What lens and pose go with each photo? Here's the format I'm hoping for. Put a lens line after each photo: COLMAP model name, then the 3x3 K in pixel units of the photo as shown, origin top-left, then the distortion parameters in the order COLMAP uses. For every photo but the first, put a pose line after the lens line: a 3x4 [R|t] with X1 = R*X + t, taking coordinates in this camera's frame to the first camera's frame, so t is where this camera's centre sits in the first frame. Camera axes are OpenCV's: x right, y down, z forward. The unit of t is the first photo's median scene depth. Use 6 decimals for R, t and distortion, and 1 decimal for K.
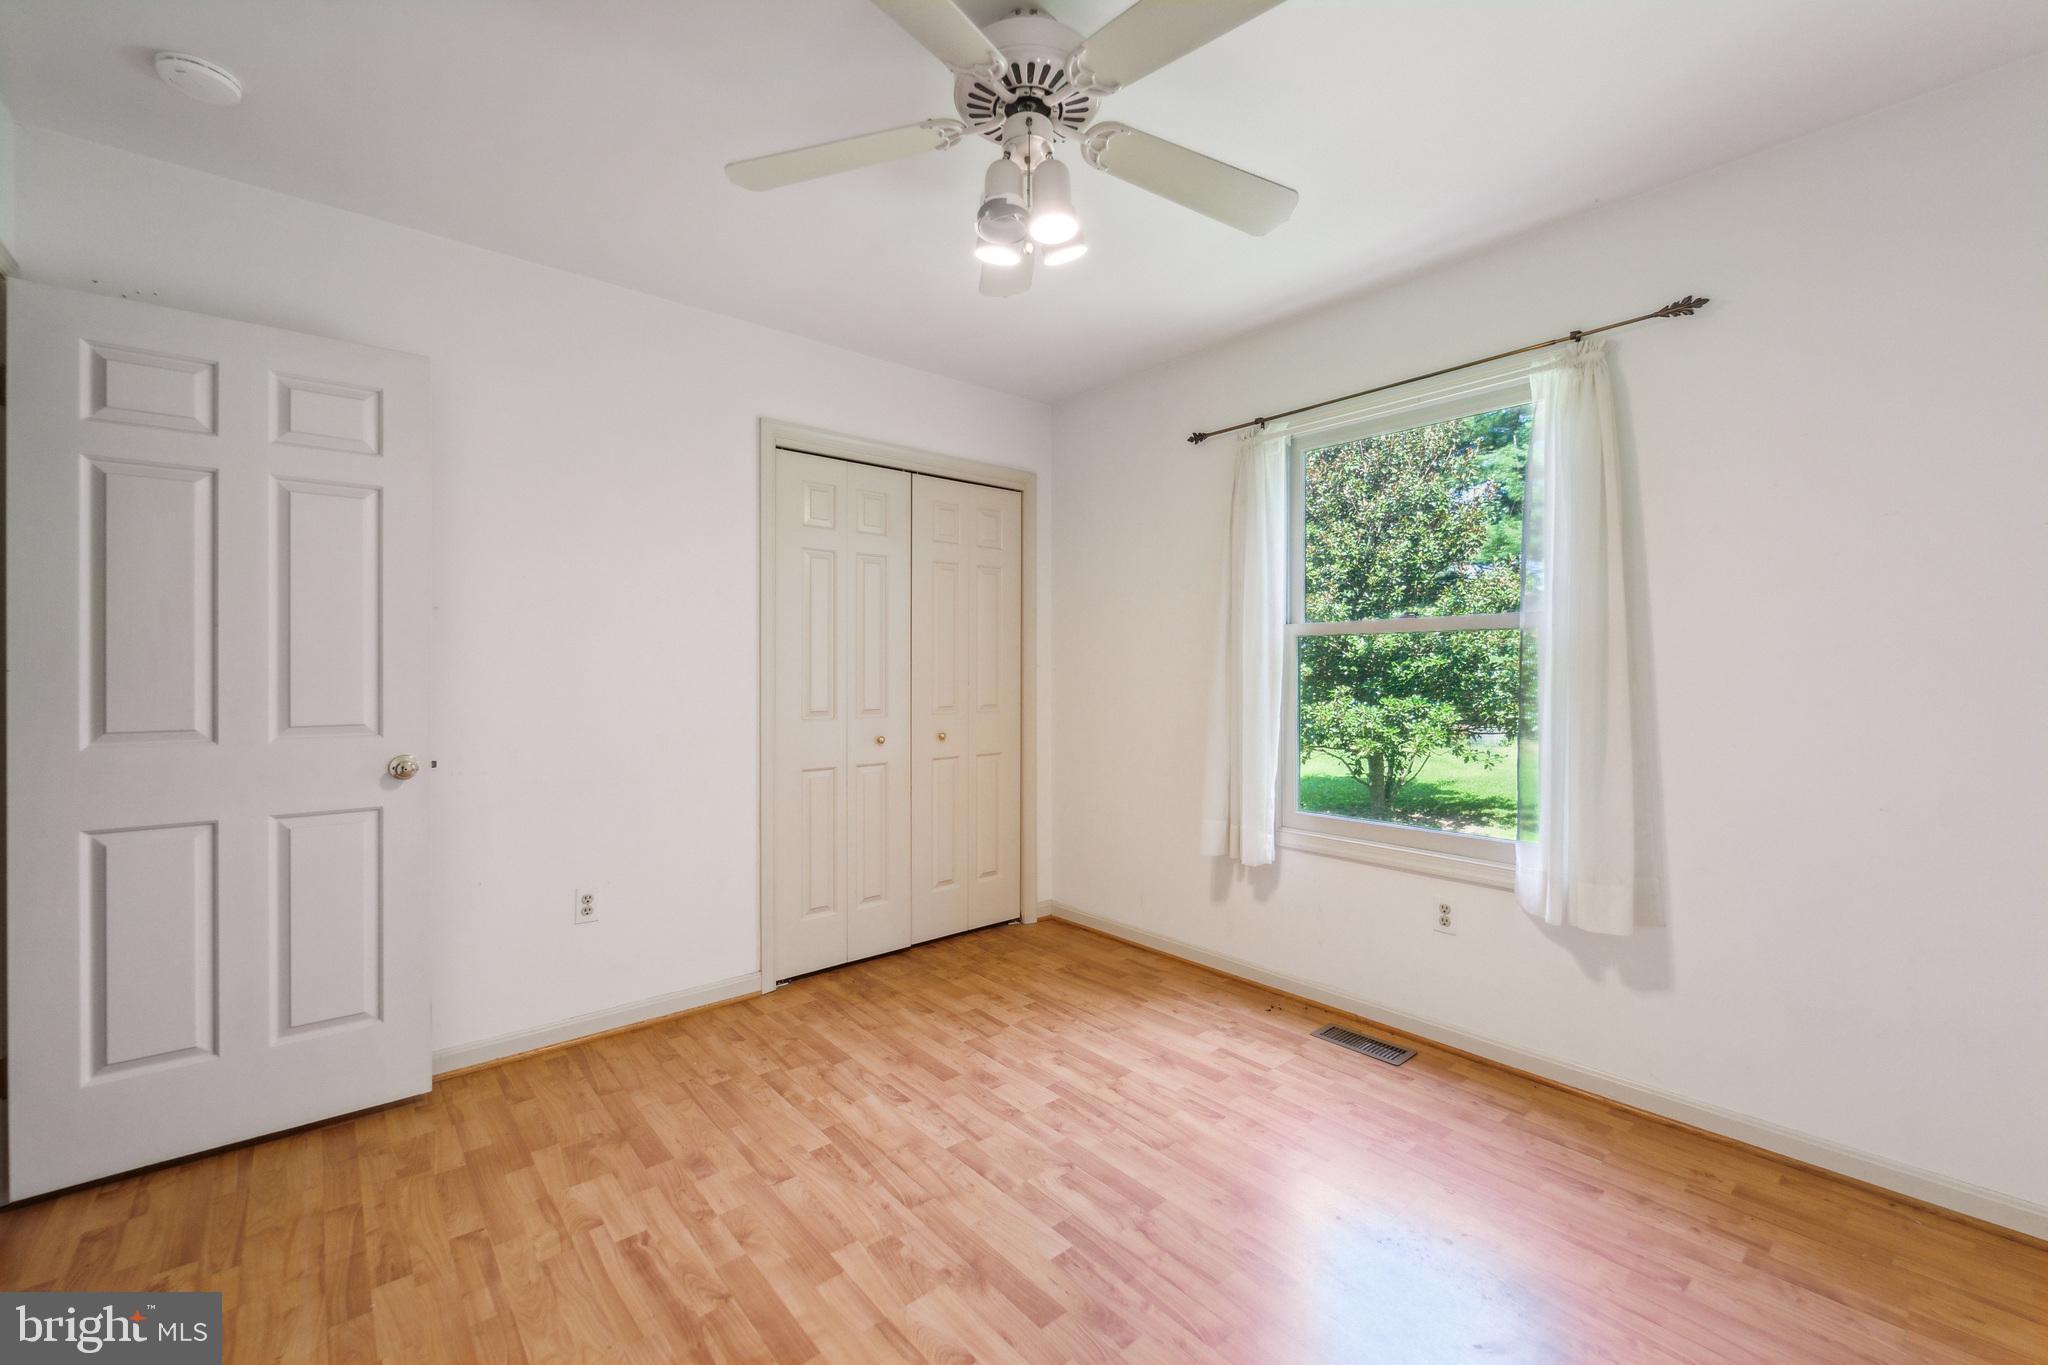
lens RADIAL K [[828.2, 0, 1018.8], [0, 828.2, 670.5], [0, 0, 1]] dist [-0.000375, -0.002201]
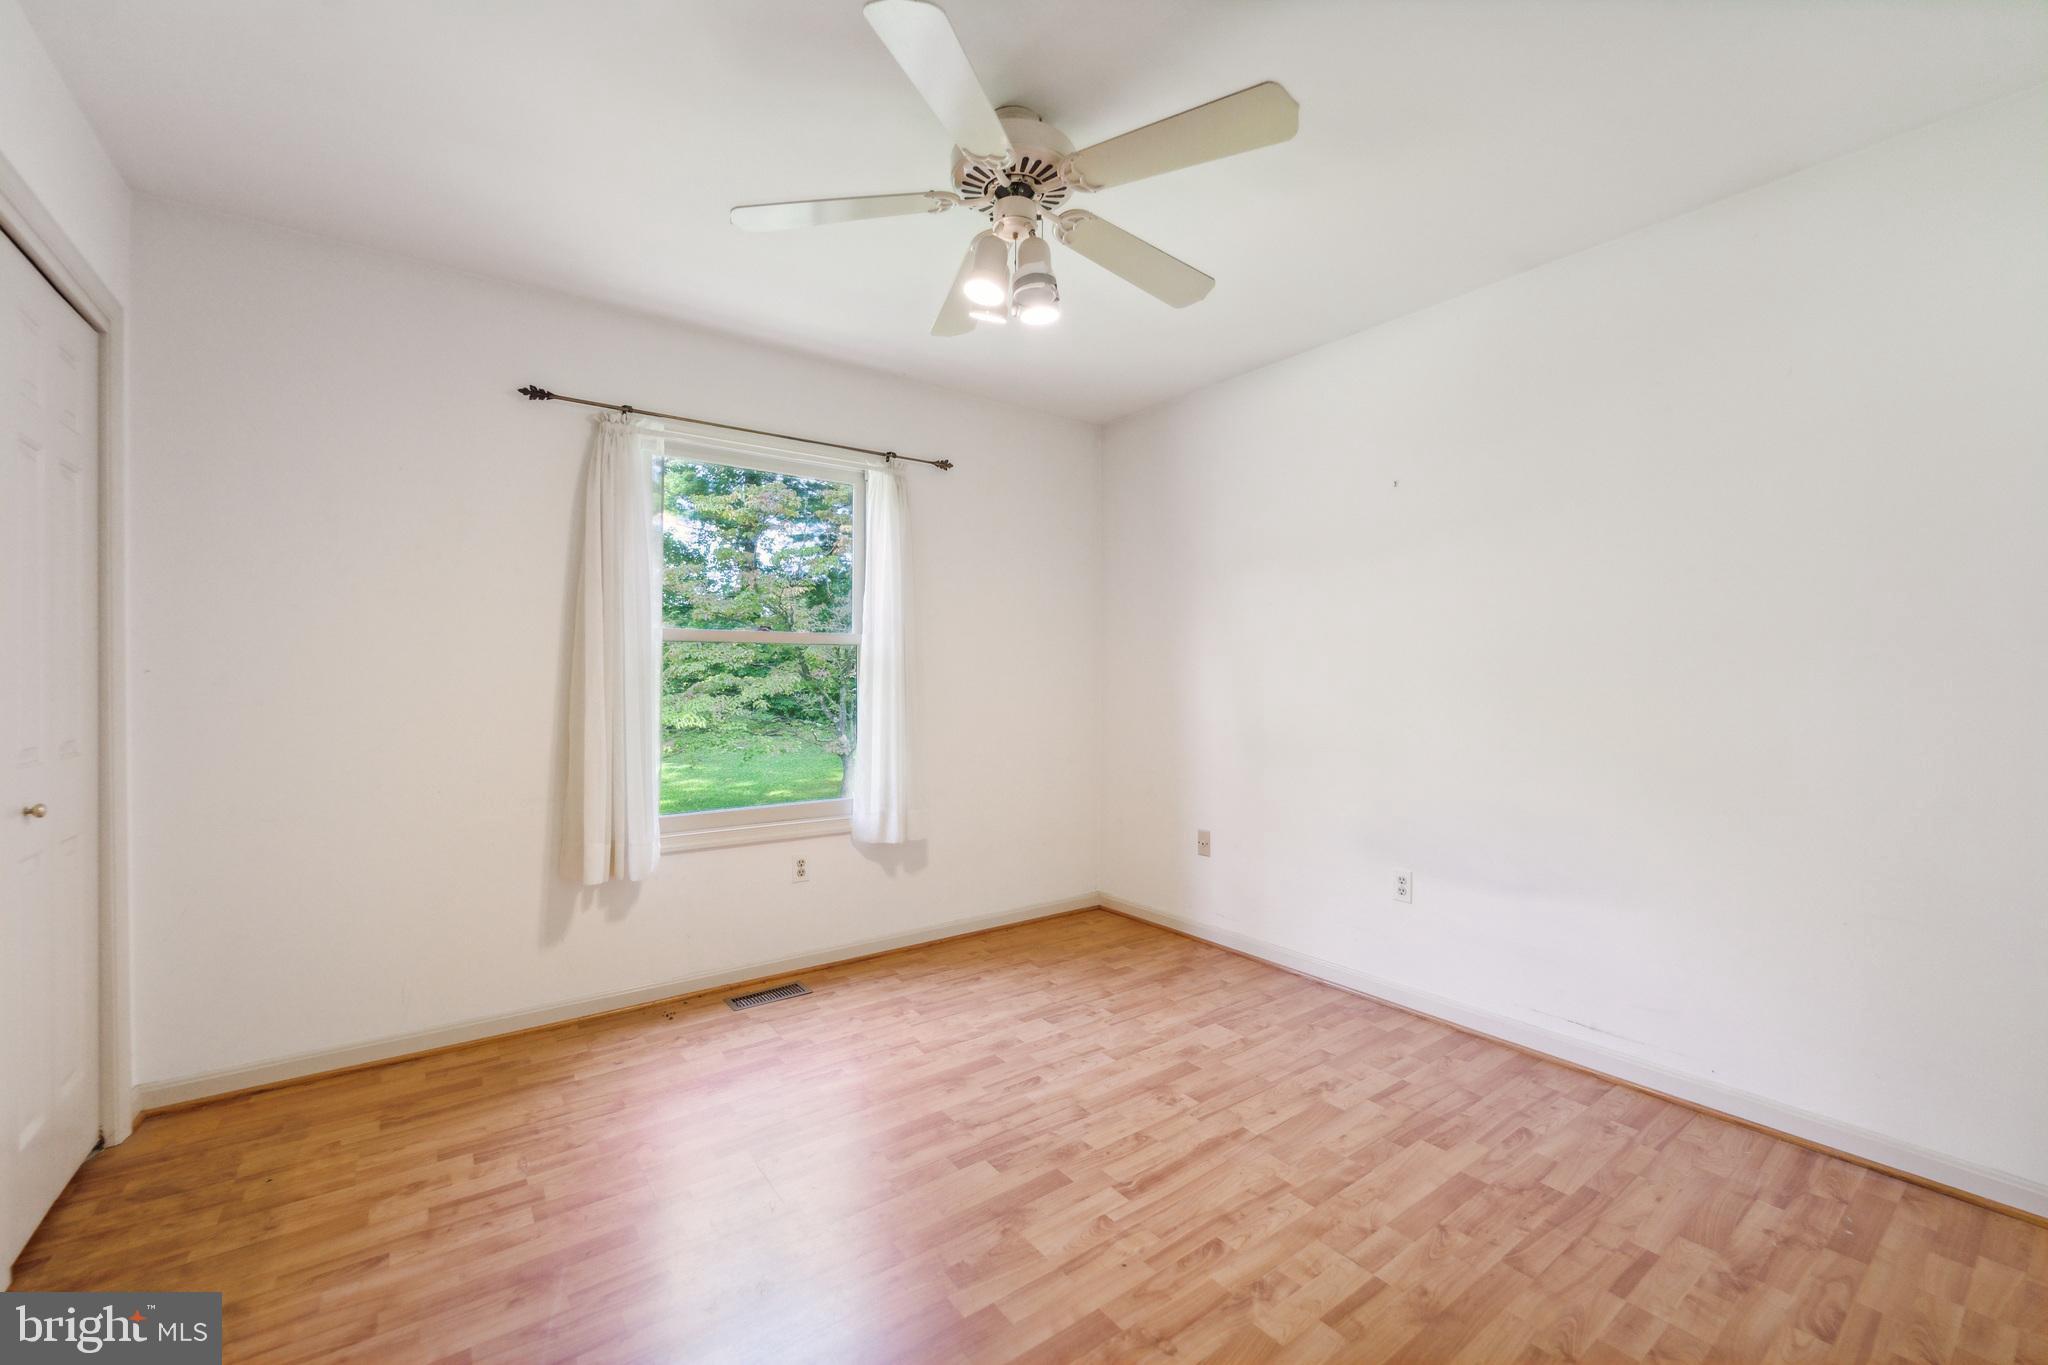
lens RADIAL K [[828.2, 0, 1028.9], [0, 828.2, 683.6], [0, 0, 1]] dist [-0.000375, -0.002201]
pose [[0.064969, -0.006301, 0.997867, -0.749800], [-0.002165, 0.999977, 0.006455, 0.003892], [-0.997885, -0.002580, 0.064954, 0.583980]]
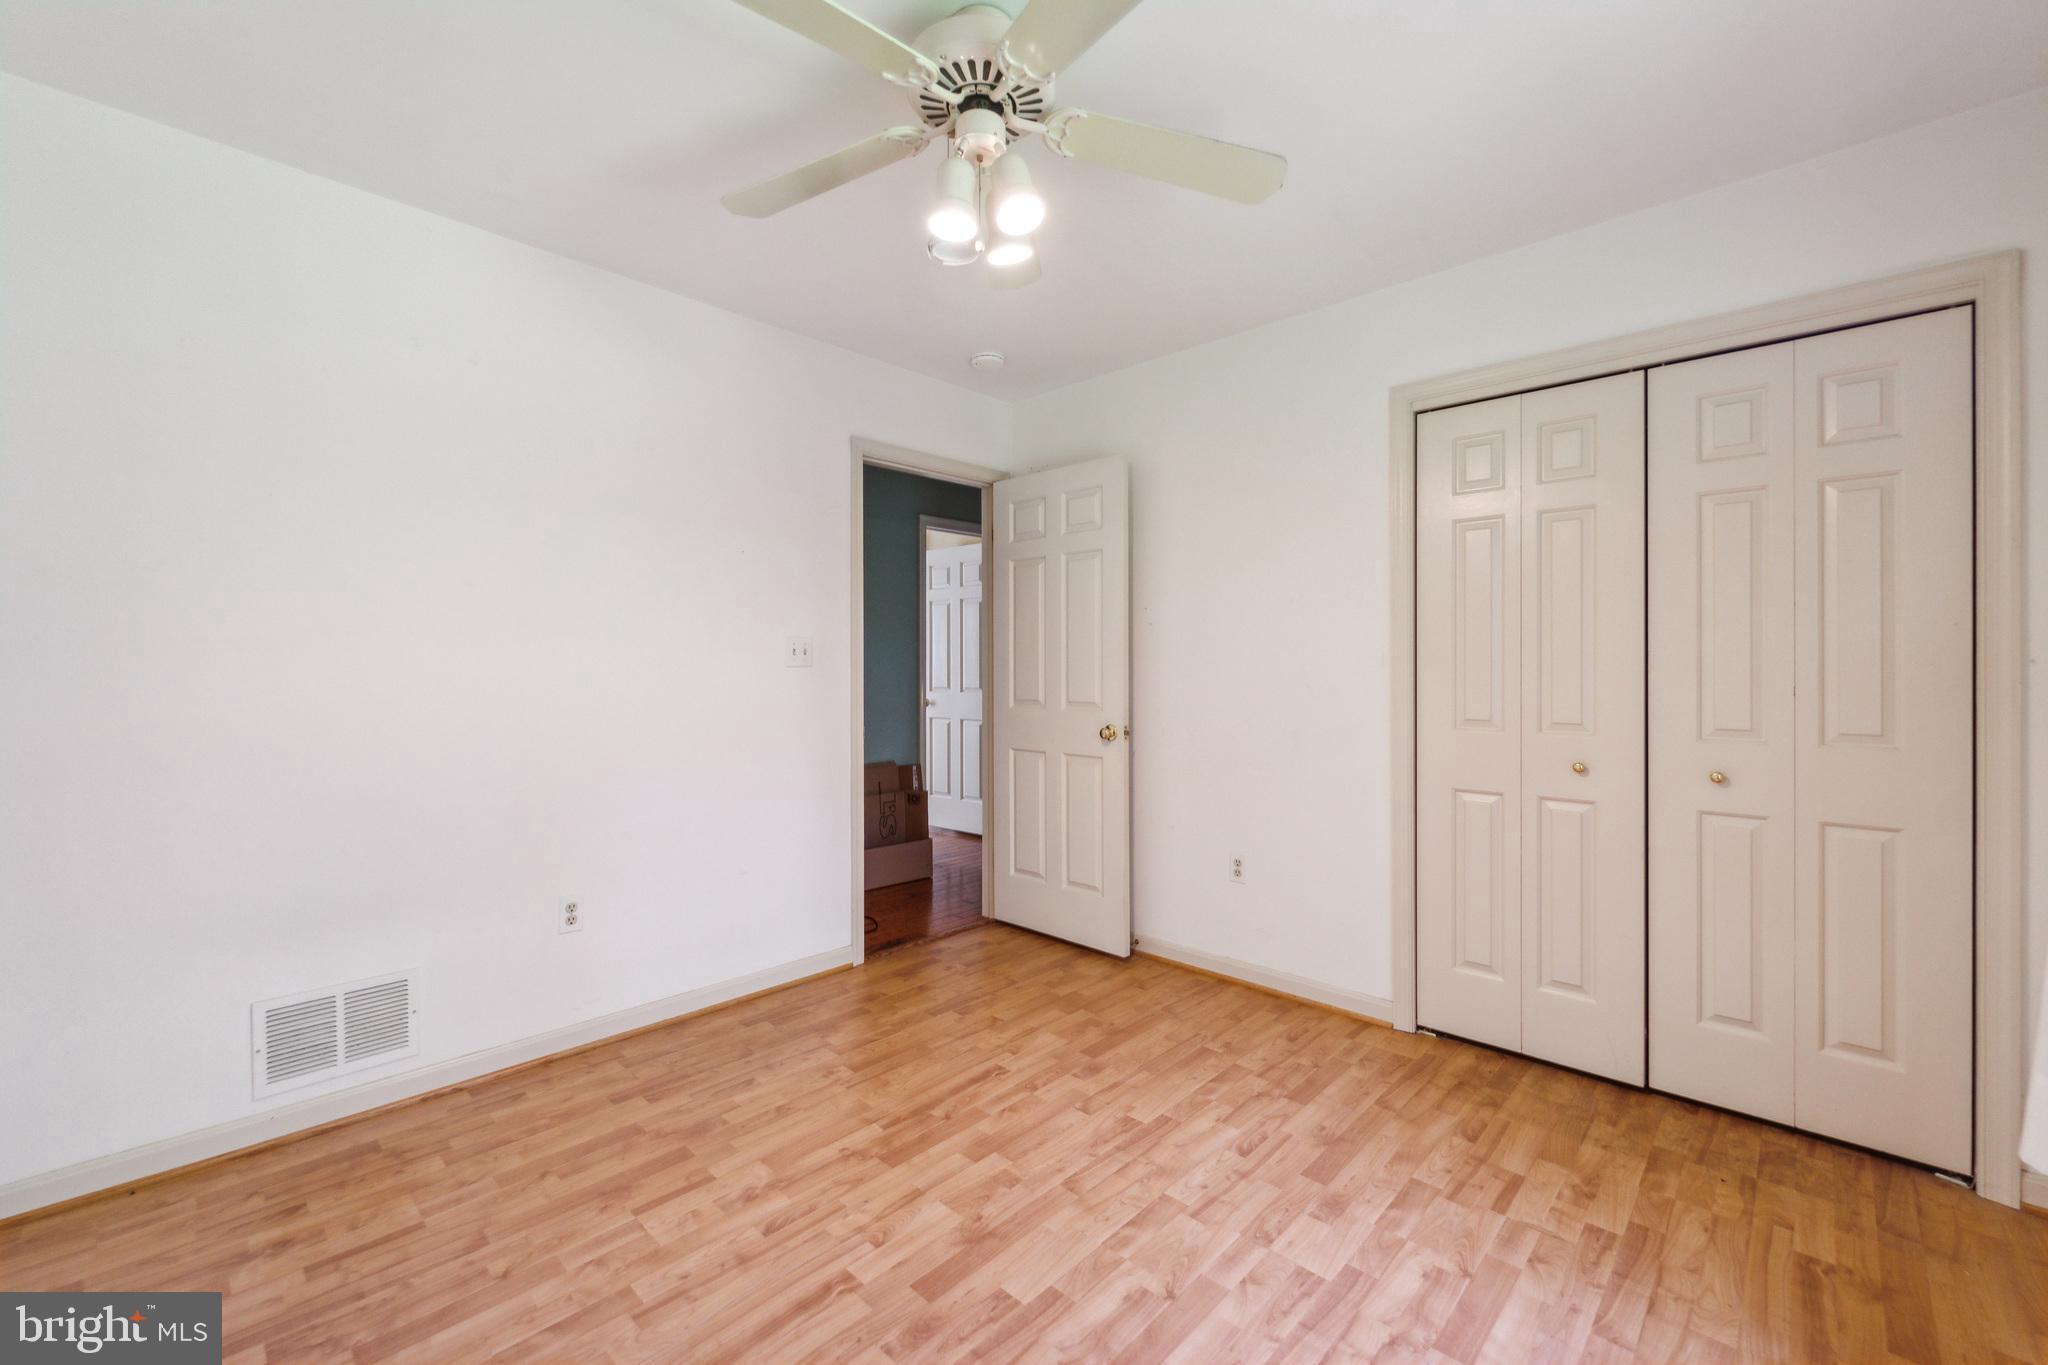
lens RADIAL K [[828.2, 0, 1030.8], [0, 828.2, 671.1], [0, 0, 1]] dist [-0.000375, -0.002201]
pose [[0.114145, 0.007286, -0.993437, 0.651606], [-0.002409, 0.999972, 0.007058, -0.004180], [0.993461, 0.001587, 0.114159, 0.610705]]
